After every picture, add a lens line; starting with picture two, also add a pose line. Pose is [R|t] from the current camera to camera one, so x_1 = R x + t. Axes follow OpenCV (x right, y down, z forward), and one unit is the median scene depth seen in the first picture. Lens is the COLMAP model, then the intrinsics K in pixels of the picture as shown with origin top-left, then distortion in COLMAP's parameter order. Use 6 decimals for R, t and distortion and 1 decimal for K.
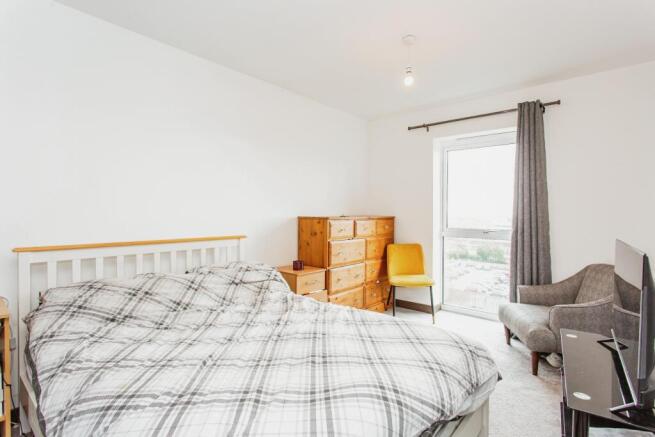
lens RADIAL K [[319.5, 0, 328.6], [0, 319.5, 217.4], [0, 0, 1]] dist [0.022041, 0.000306]
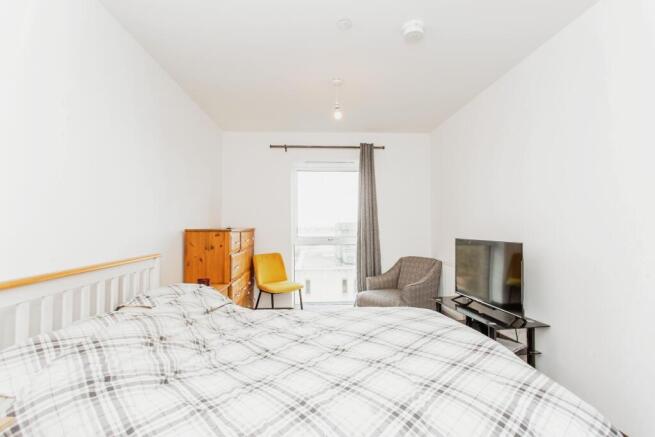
lens RADIAL K [[319.5, 0, 329.2], [0, 319.5, 215.9], [0, 0, 1]] dist [0.022041, 0.000306]
pose [[0.748250, 0.011124, 0.663324, -0.402340], [0.019855, 0.999036, -0.039152, 0.002978], [-0.663120, 0.042465, 0.747308, 0.091791]]
